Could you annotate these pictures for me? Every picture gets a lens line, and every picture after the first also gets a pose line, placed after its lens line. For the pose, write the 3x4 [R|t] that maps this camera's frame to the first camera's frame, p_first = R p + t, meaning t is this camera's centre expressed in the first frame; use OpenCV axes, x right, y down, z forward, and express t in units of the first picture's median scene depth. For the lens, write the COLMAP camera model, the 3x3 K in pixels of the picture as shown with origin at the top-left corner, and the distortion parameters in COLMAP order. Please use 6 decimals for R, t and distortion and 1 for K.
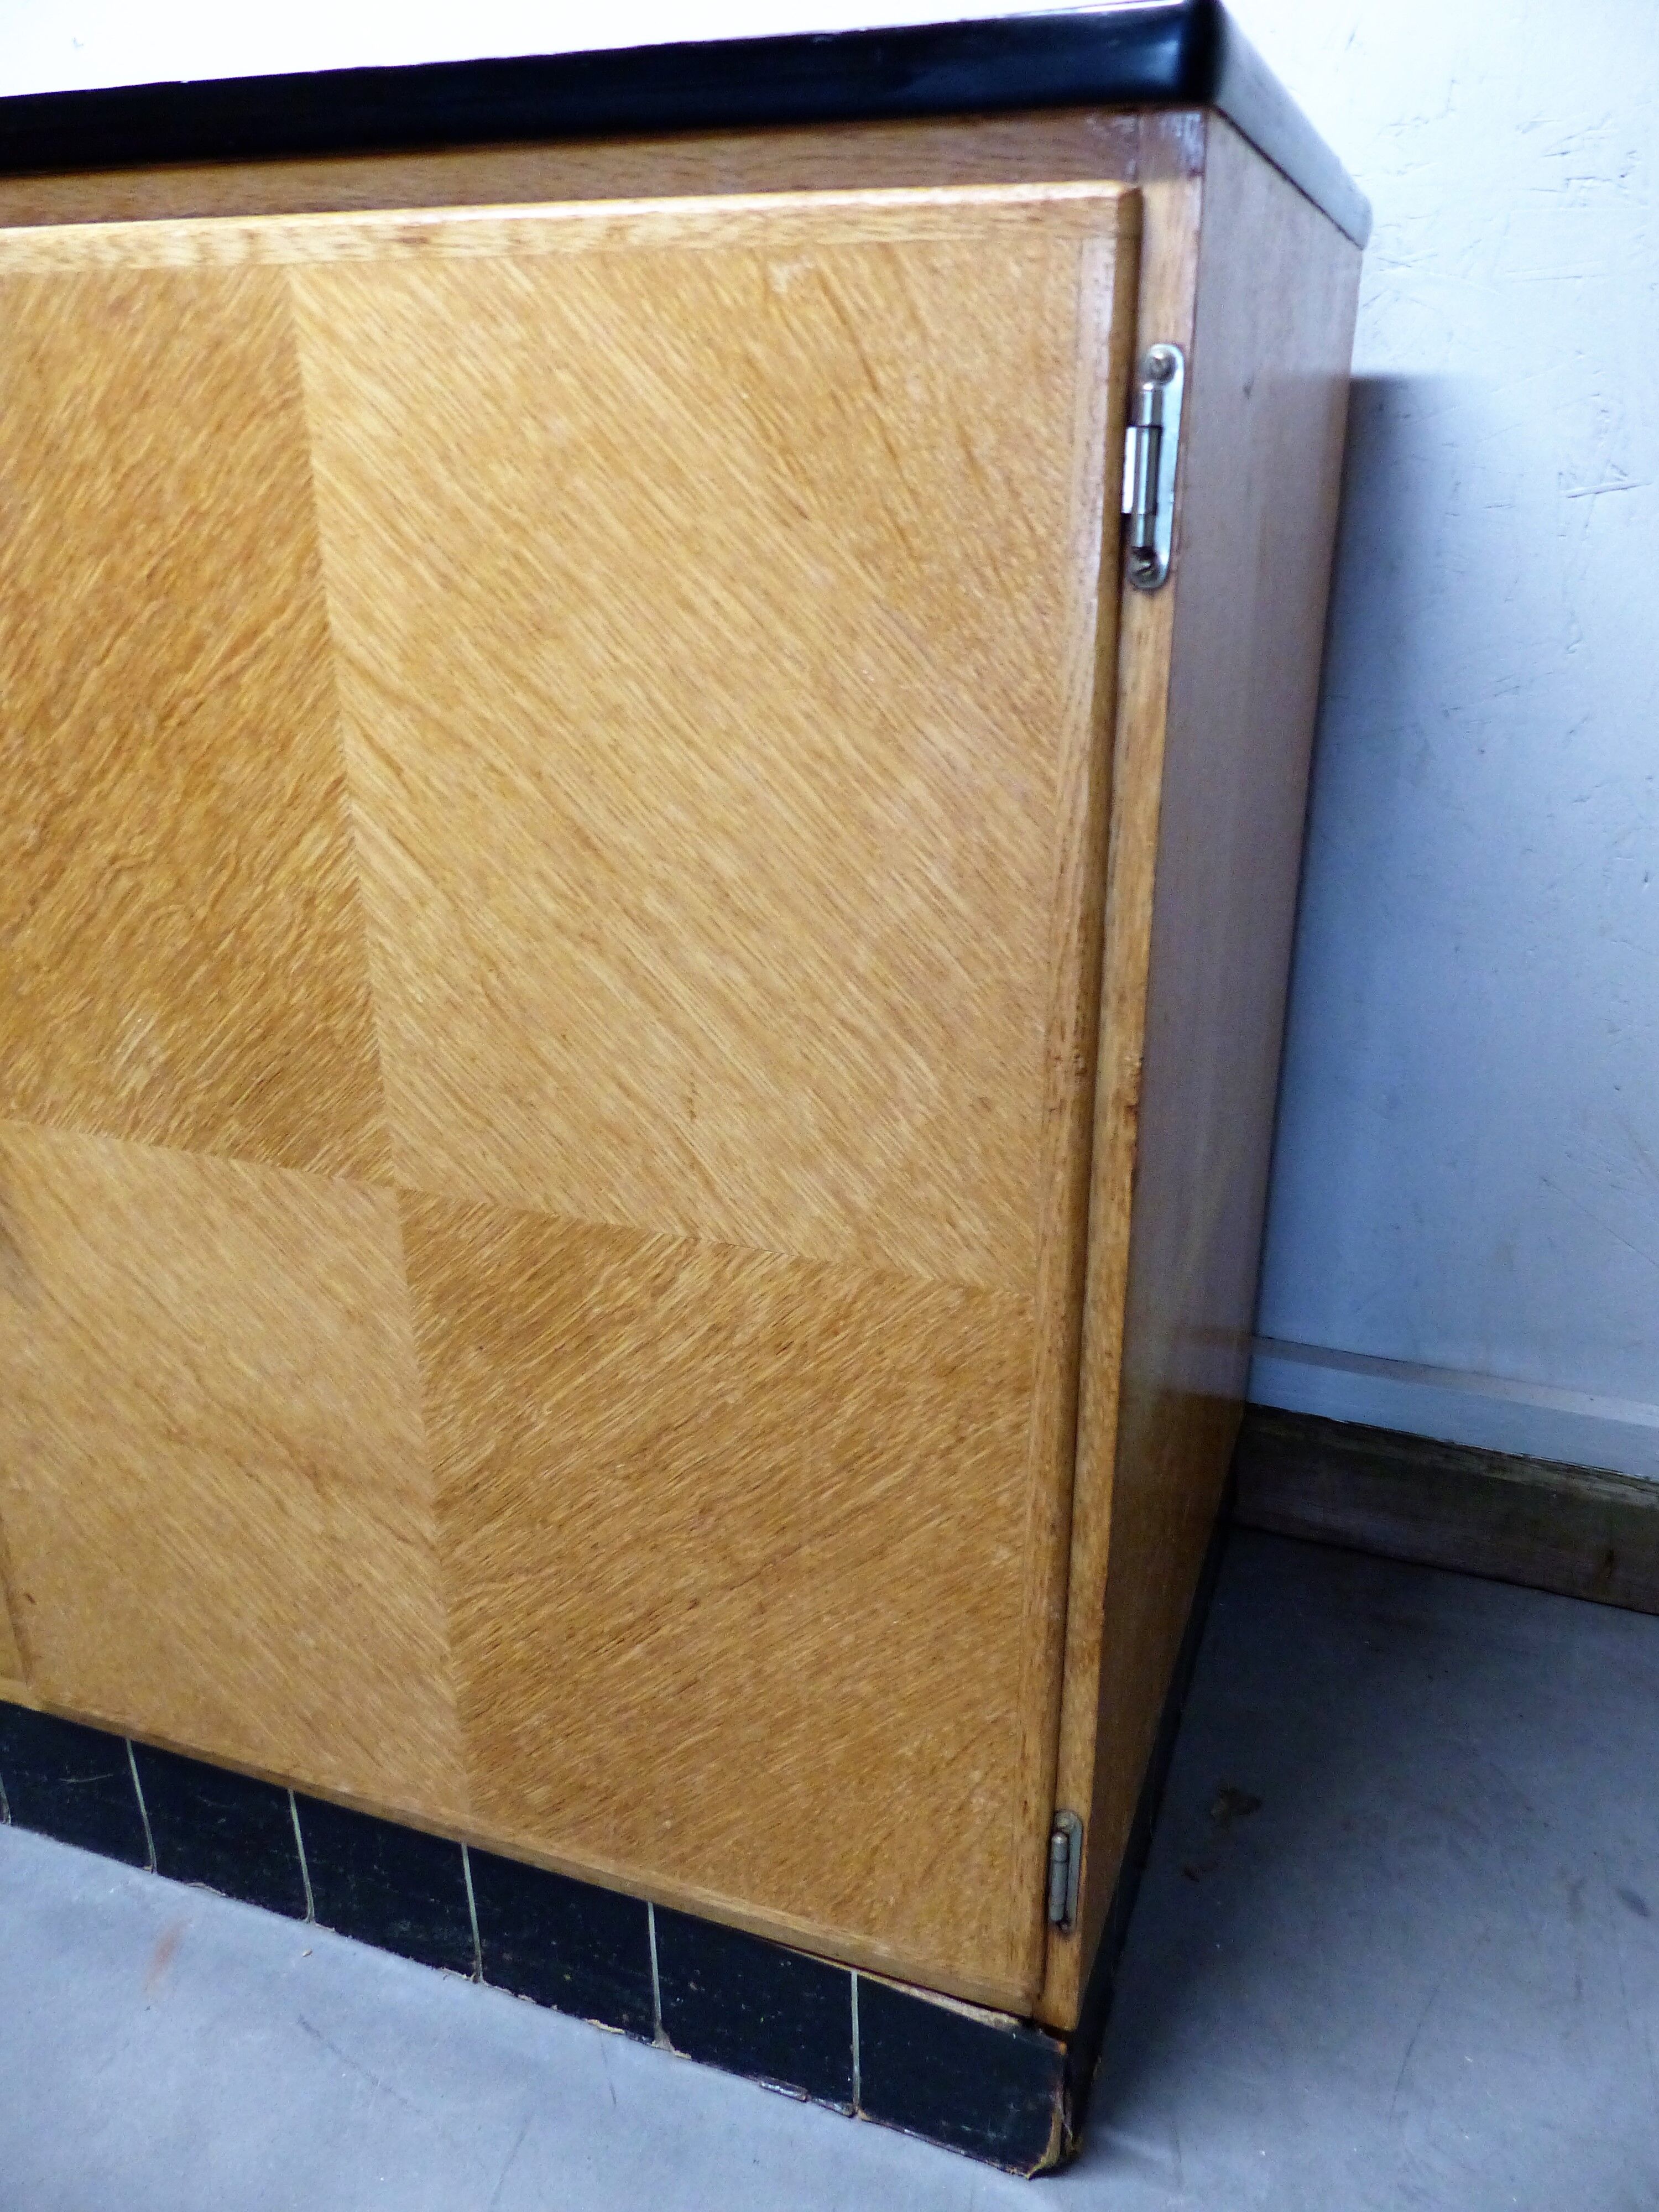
lens RADIAL K [[1701.1, 0, 863.0], [0, 1701.1, 1100.4], [0, 0, 1]] dist [-0.022788, 0.016719]
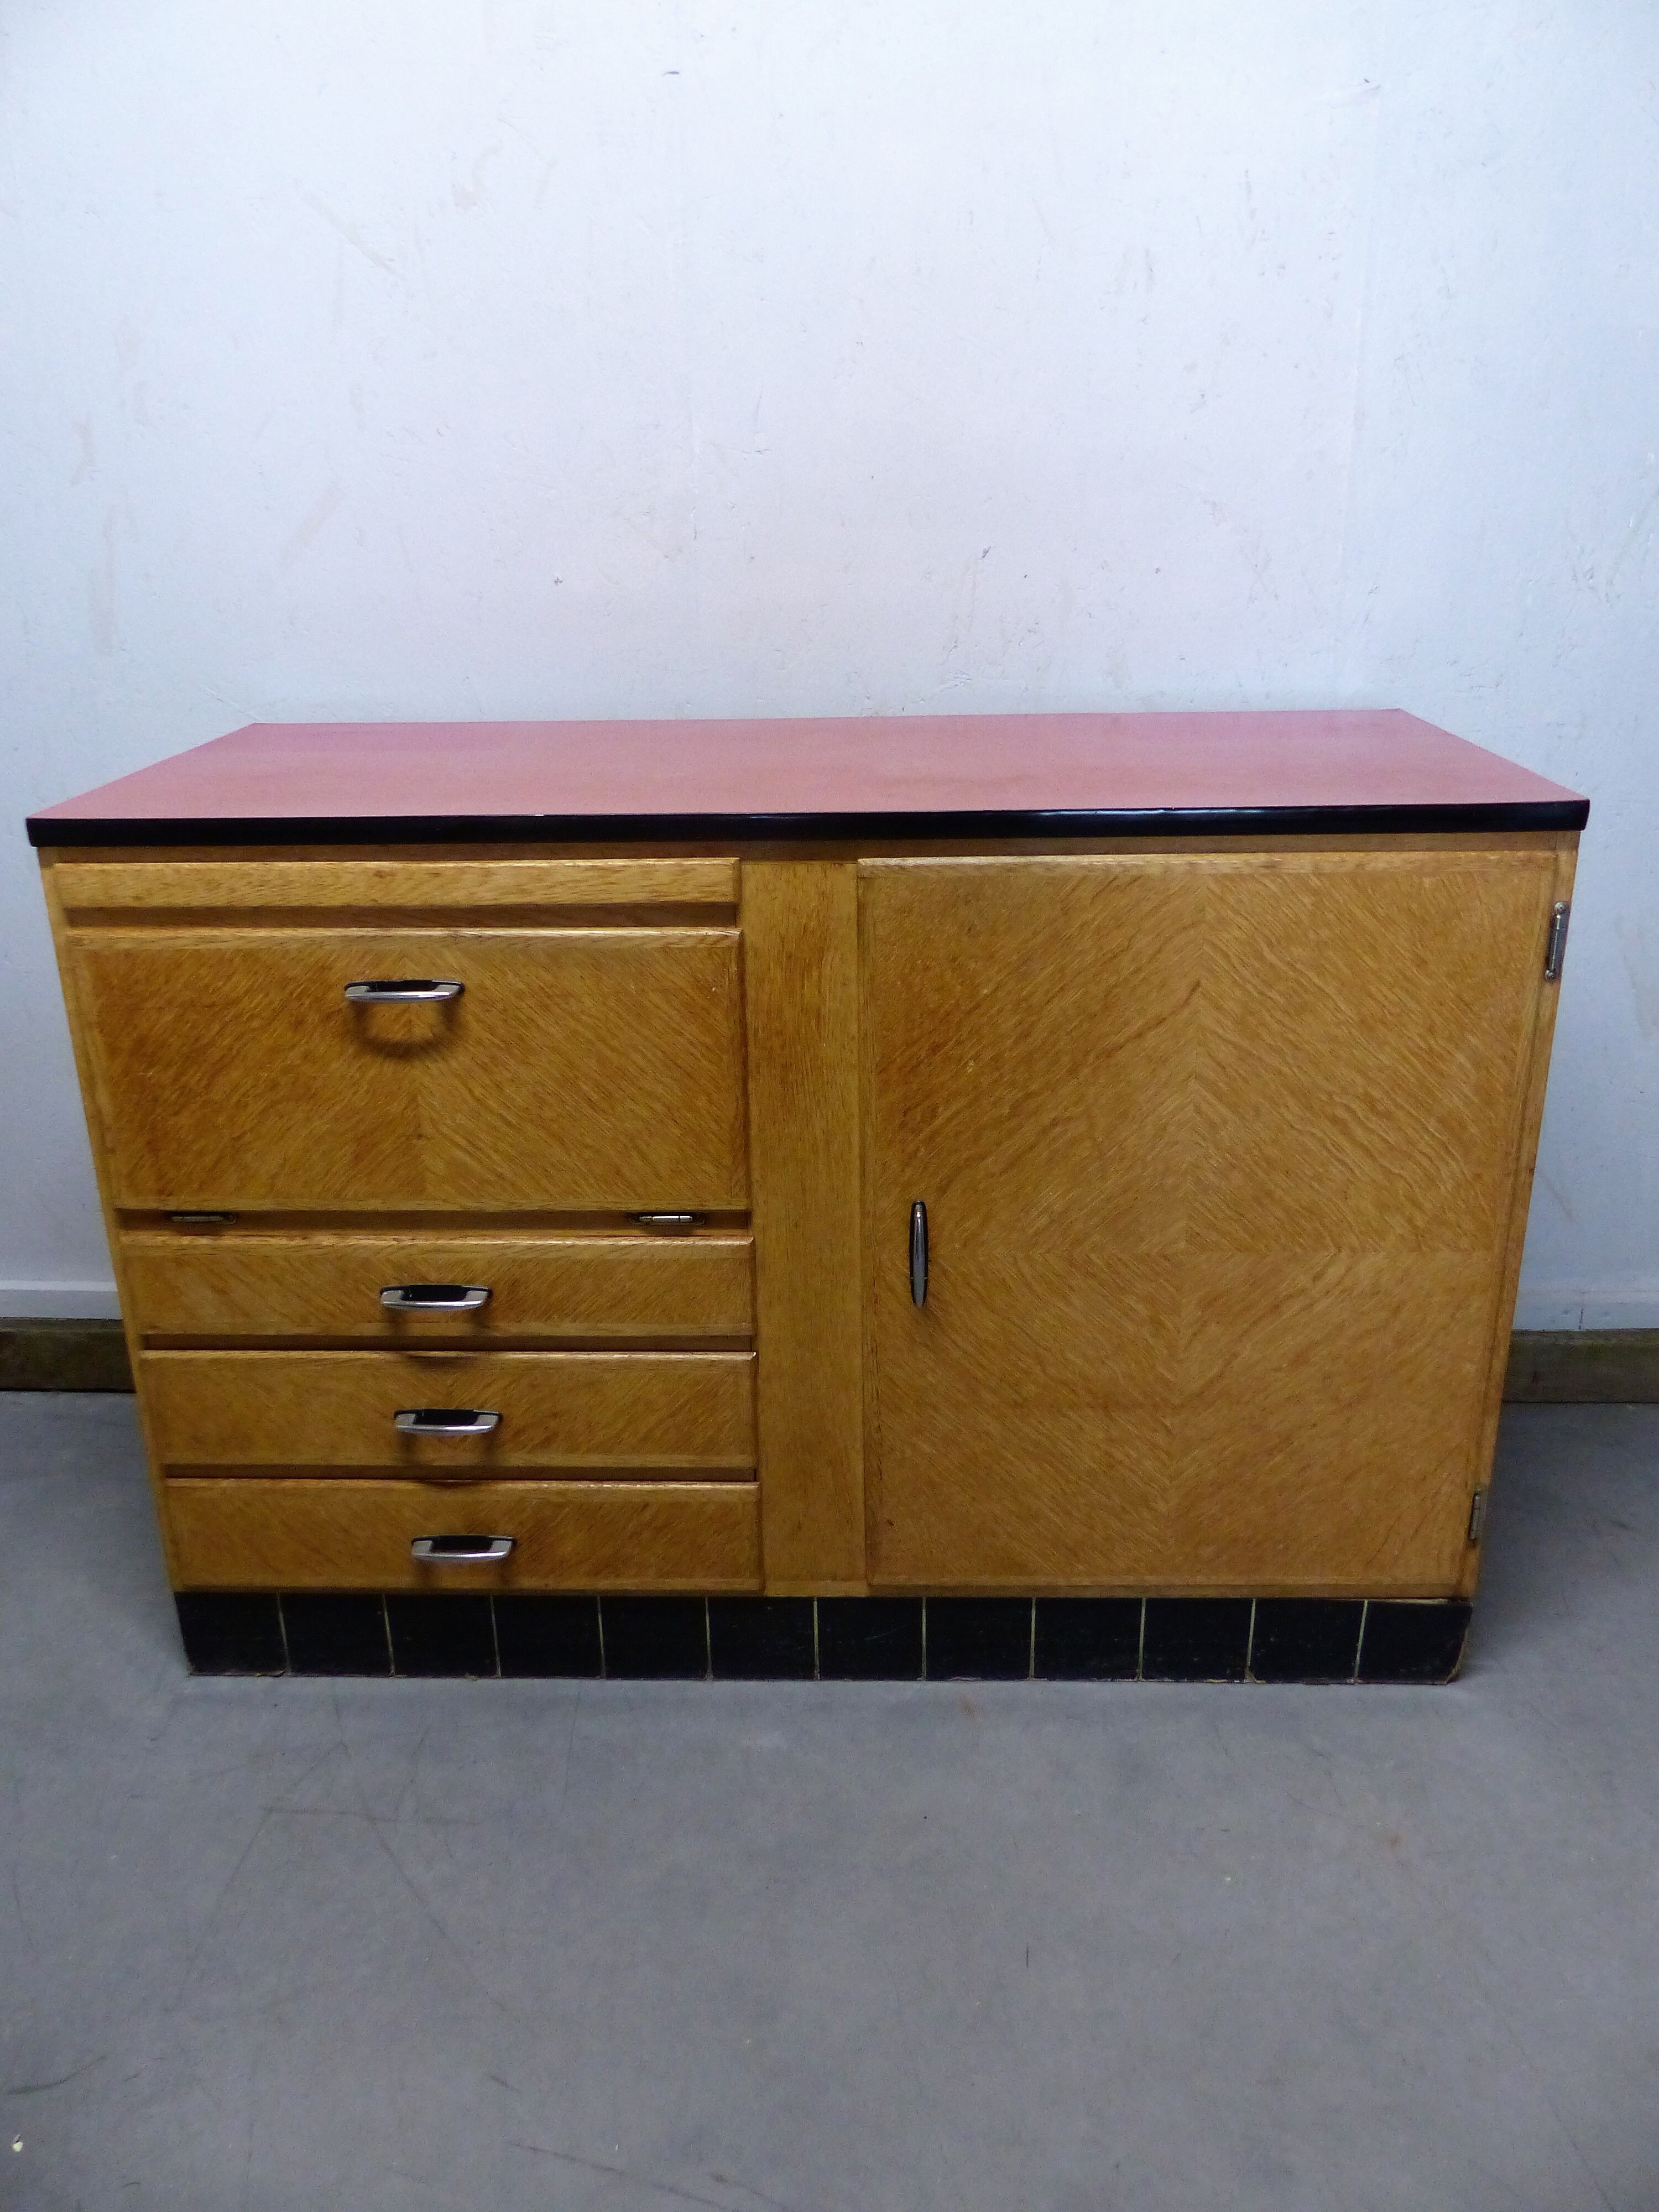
lens RADIAL K [[1701.1, 0, 833.8], [0, 1701.1, 1084.5], [0, 0, 1]] dist [-0.022788, 0.016719]
pose [[0.948586, -0.121629, 0.292219, -1.329855], [0.135478, 0.990397, -0.027554, -0.165019], [-0.286062, 0.065726, 0.955954, -0.968925]]
